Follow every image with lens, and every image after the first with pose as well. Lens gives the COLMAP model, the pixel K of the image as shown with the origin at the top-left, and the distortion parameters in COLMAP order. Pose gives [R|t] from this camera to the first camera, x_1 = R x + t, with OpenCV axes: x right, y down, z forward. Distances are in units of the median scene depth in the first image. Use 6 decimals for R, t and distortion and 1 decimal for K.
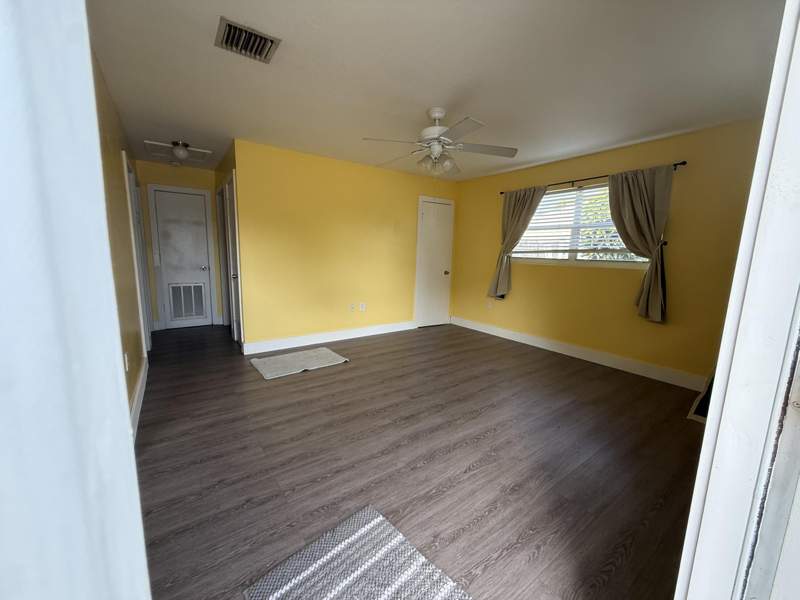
lens RADIAL K [[322.1, 0, 398.8], [0, 322.1, 300.0], [0, 0, 1]] dist [0.018903, 0.000616]
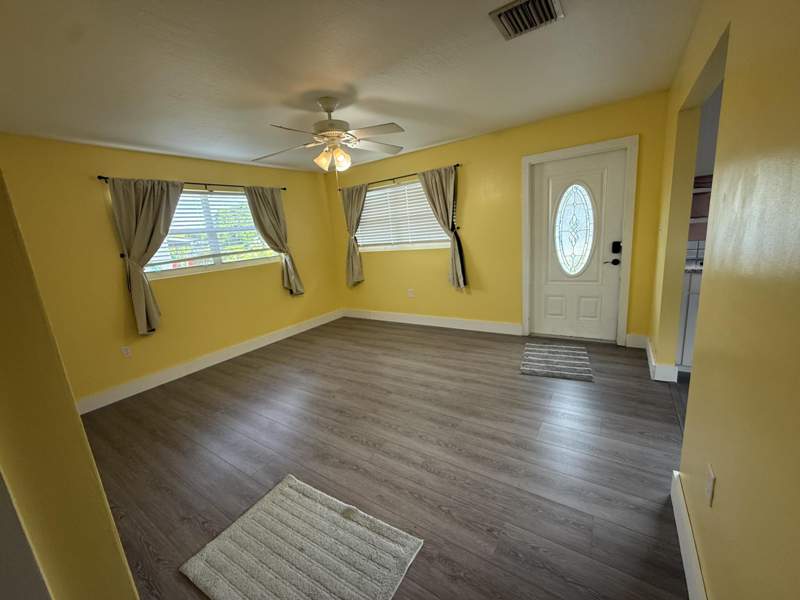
lens RADIAL K [[322.1, 0, 400.0], [0, 322.1, 299.4], [0, 0, 1]] dist [0.018903, 0.000616]
pose [[-0.348747, -0.184991, 0.918778, -0.657896], [0.225749, 0.934882, 0.273923, -0.189290], [-0.909623, 0.302943, -0.284275, 0.905209]]
